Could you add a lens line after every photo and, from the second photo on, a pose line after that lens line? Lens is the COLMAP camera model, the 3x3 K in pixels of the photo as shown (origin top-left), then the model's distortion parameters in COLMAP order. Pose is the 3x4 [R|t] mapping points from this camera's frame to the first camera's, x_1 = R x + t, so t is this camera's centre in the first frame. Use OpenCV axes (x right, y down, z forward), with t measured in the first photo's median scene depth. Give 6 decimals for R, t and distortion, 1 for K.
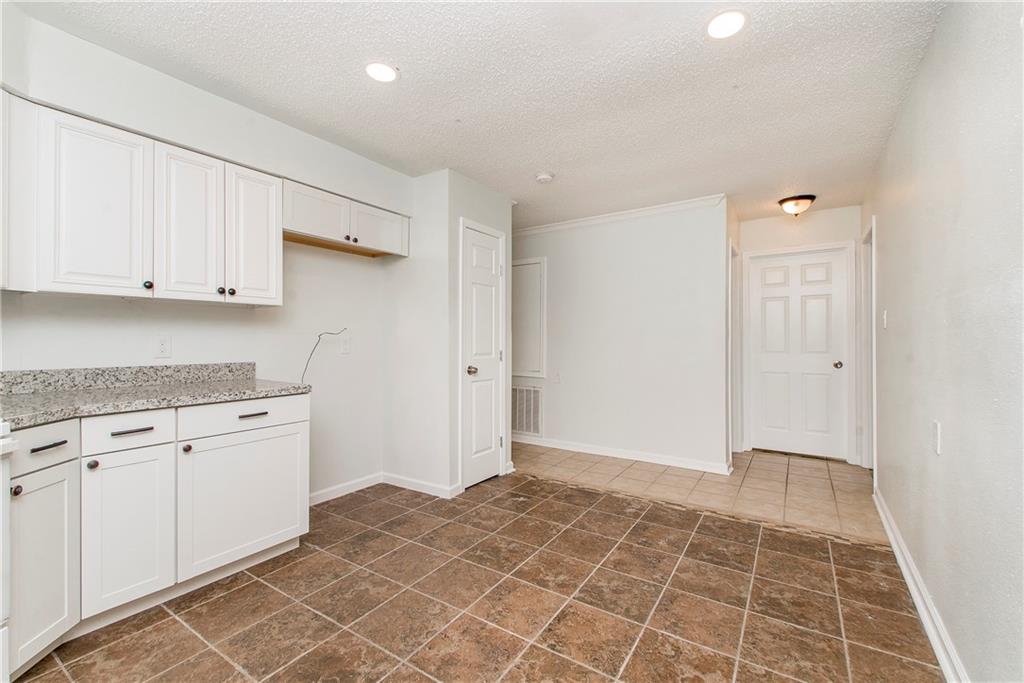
lens RADIAL K [[435.4, 0, 524.5], [0, 435.4, 339.1], [0, 0, 1]] dist [0.022117, -0.010572]
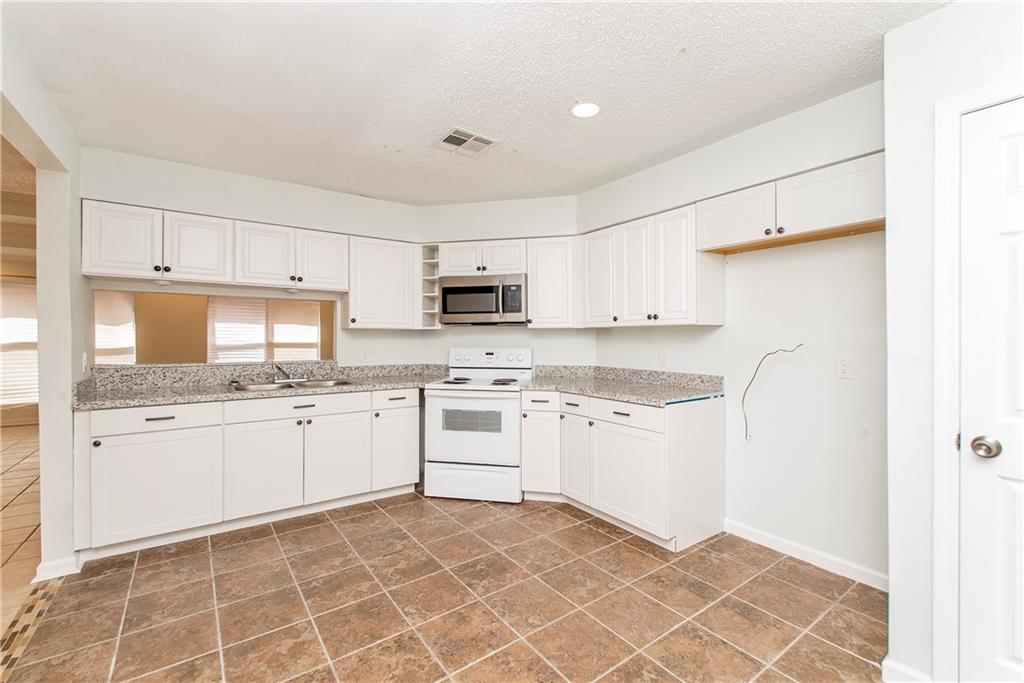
lens RADIAL K [[435.4, 0, 524.5], [0, 435.4, 339.1], [0, 0, 1]] dist [0.022117, -0.010572]
pose [[-0.360812, 0.004990, -0.932625, 0.702318], [0.000611, 0.999987, 0.005114, -0.055738], [0.932638, 0.001276, -0.360810, 1.219638]]
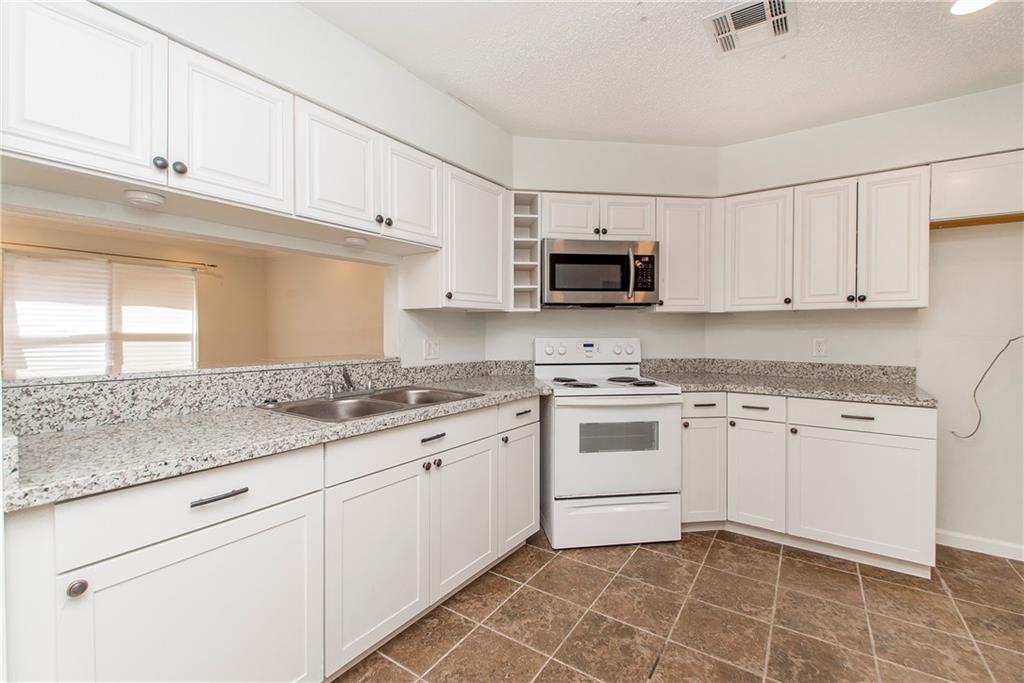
lens RADIAL K [[437.5, 0, 512.2], [0, 437.5, 334.6], [0, 0, 1]] dist [0.019995, -0.009863]
pose [[-0.026514, 0.012994, -0.999564, 0.460277], [-0.001180, 0.999914, 0.013029, -0.036990], [0.999648, 0.001525, -0.026496, 0.209294]]
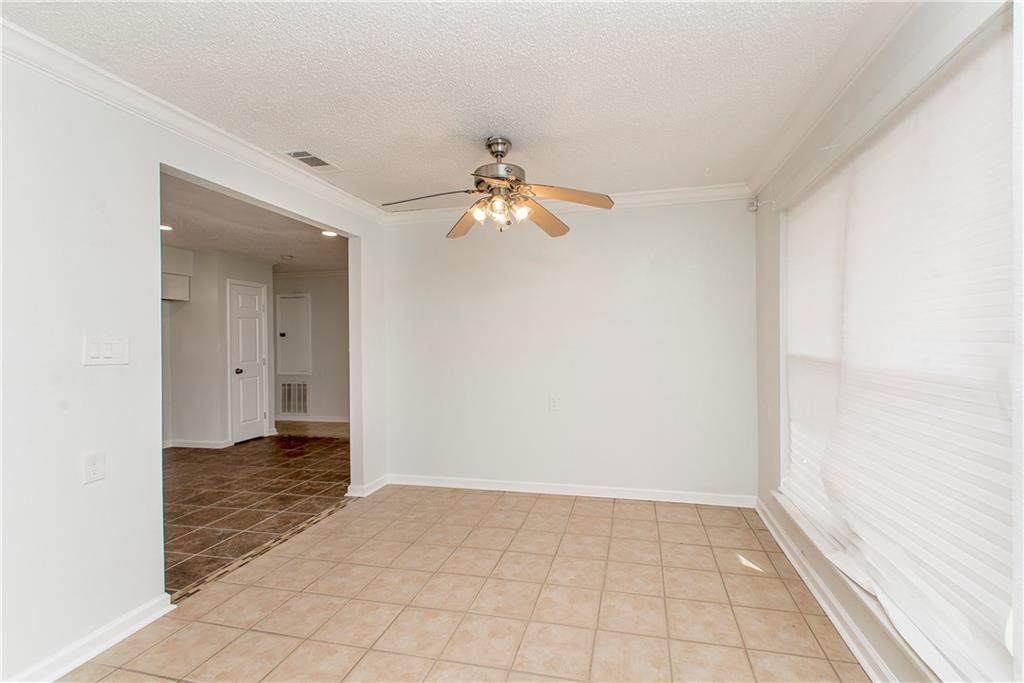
lens RADIAL K [[435.4, 0, 524.5], [0, 435.4, 339.1], [0, 0, 1]] dist [0.022117, -0.010572]
pose [[0.943231, -0.012429, 0.331905, 0.572651], [0.011398, 0.999922, 0.005053, -0.074943], [-0.331942, -0.000983, 0.943299, -1.514116]]
